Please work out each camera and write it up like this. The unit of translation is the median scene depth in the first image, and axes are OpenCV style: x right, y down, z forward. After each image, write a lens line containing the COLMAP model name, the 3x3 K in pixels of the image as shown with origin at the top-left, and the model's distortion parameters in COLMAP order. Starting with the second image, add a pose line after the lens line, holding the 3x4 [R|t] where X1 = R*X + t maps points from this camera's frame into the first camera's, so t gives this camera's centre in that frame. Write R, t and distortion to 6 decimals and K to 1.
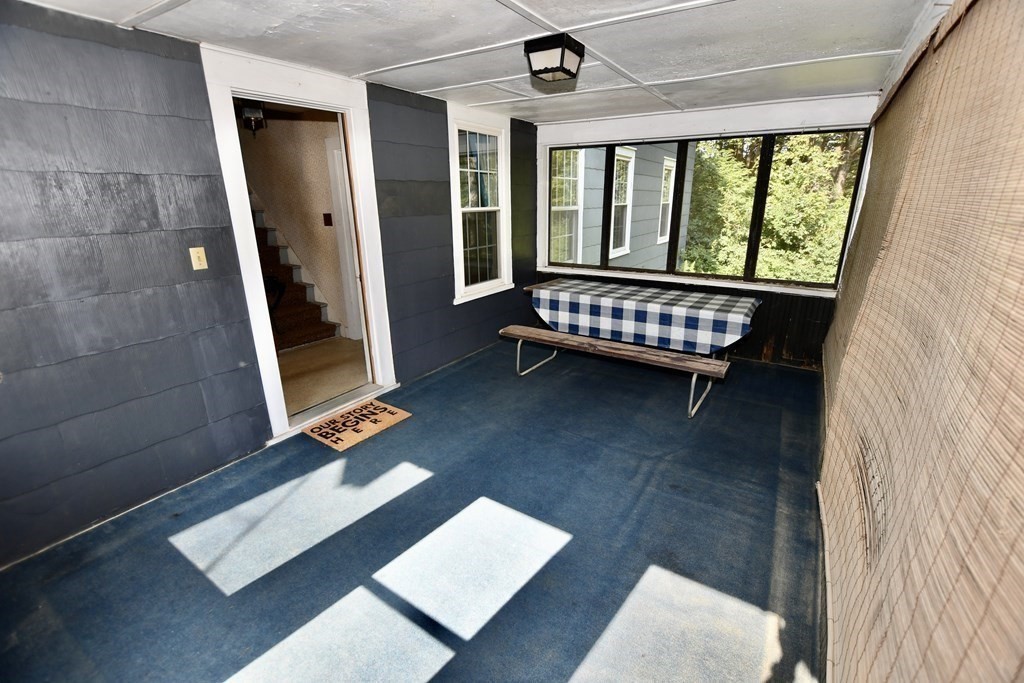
lens RADIAL K [[451.0, 0, 512.0], [0, 451.0, 341.5], [0, 0, 1]] dist [-0.002580, -0.000150]
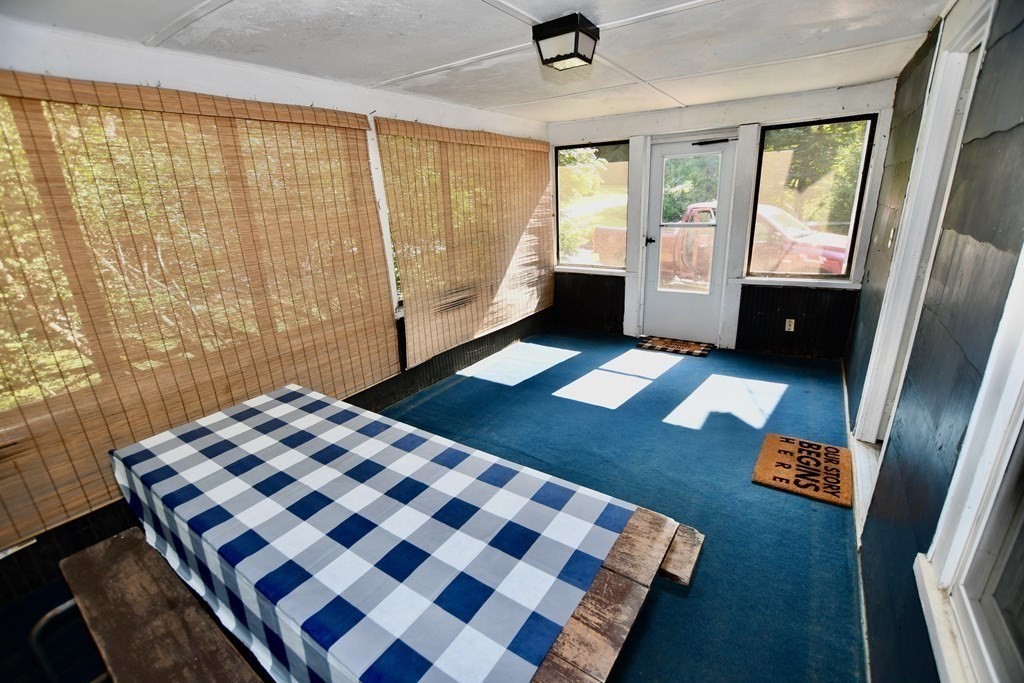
lens RADIAL K [[451.0, 0, 512.0], [0, 451.0, 341.5], [0, 0, 1]] dist [-0.002580, -0.000150]
pose [[-0.999164, 0.030109, 0.027668, 0.173926], [0.040671, 0.801908, 0.596062, -0.560686], [-0.004240, 0.596689, -0.802462, 1.681937]]
